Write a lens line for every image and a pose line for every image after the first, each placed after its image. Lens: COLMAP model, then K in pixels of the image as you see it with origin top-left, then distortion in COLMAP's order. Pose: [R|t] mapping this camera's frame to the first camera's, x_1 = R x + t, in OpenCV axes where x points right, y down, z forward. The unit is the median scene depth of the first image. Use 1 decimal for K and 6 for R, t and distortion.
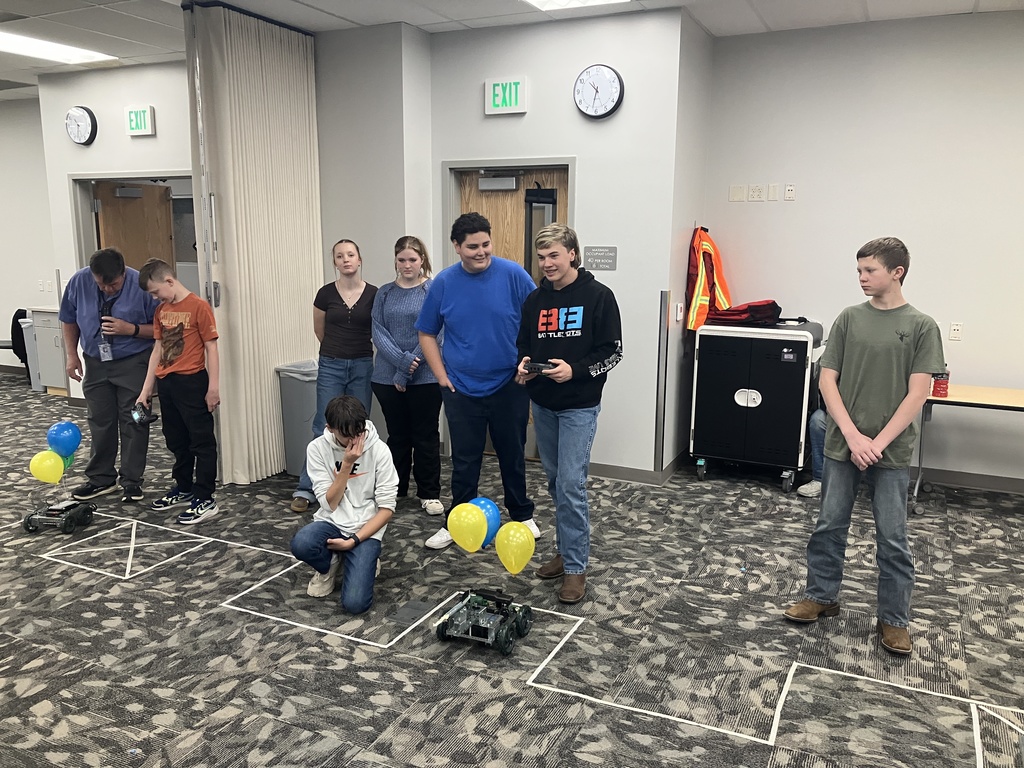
lens RADIAL K [[840.0, 0, 511.0], [0, 840.0, 385.7], [0, 0, 1]] dist [0.049114, -0.066436]
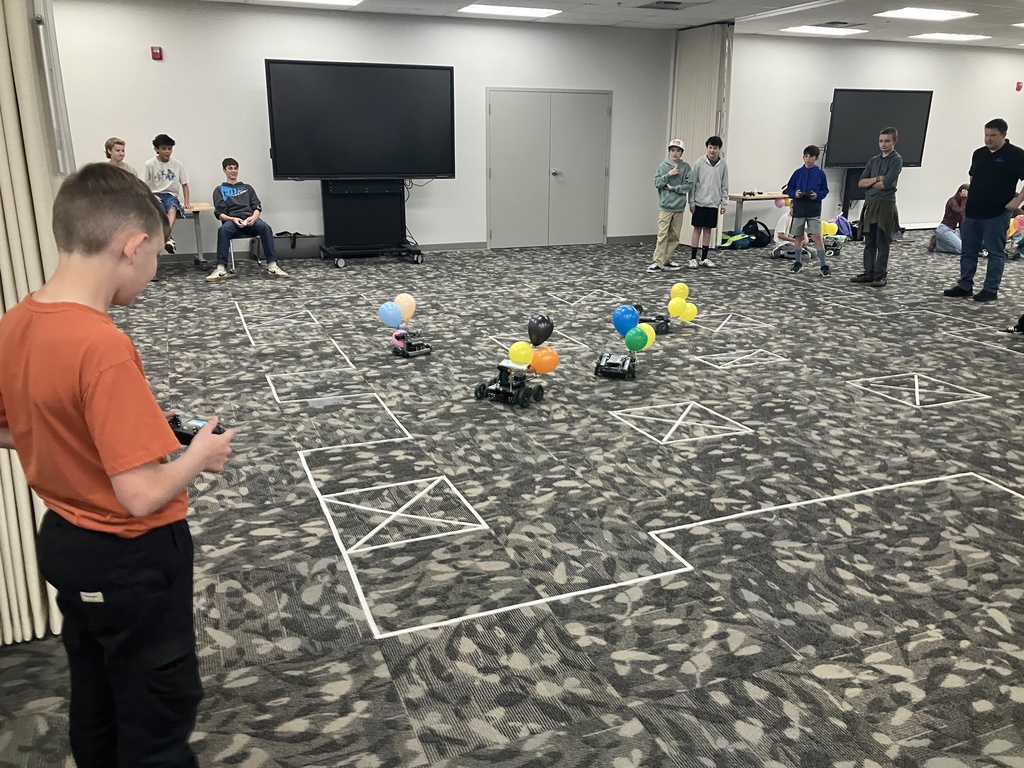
lens RADIAL K [[840.0, 0, 518.7], [0, 840.0, 385.5], [0, 0, 1]] dist [0.049114, -0.066436]
pose [[-0.737343, -0.208845, 0.642425, -1.001172], [0.104093, 0.904524, 0.413523, -0.239128], [-0.667451, 0.371780, -0.645205, 1.359049]]
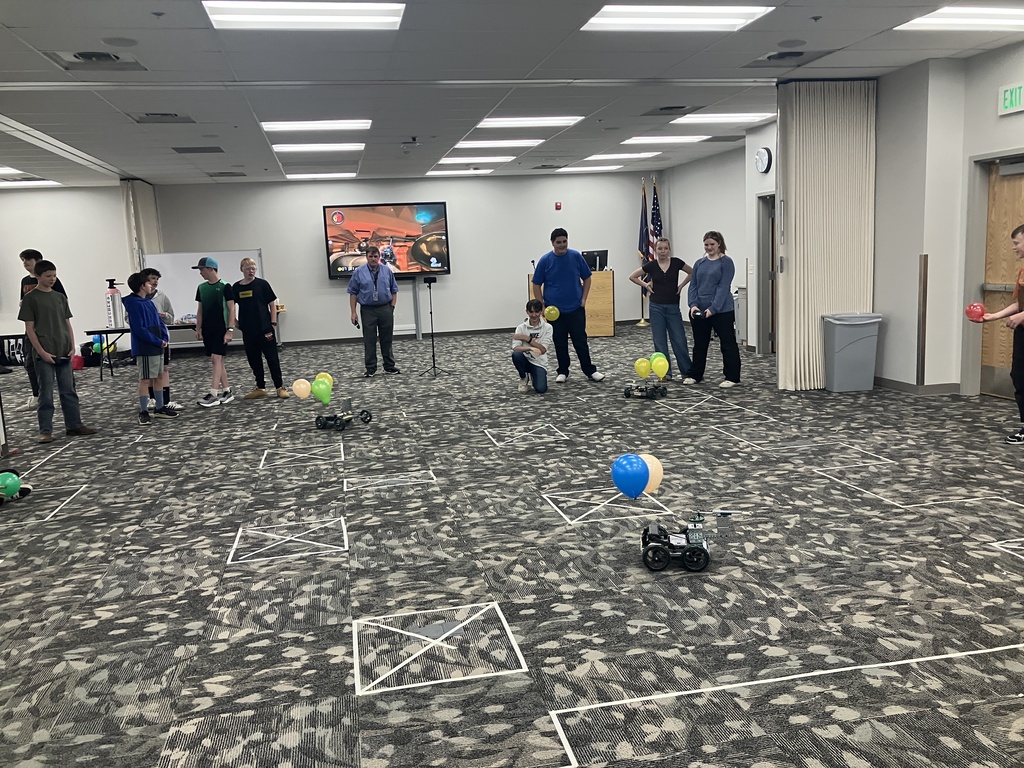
lens RADIAL K [[840.0, 0, 499.9], [0, 840.0, 386.5], [0, 0, 1]] dist [0.049114, -0.066436]
pose [[0.599984, 0.088031, -0.795154, 0.690497], [-0.092866, 0.994872, 0.040070, 0.117021], [0.794604, 0.049801, 0.605083, -0.398142]]
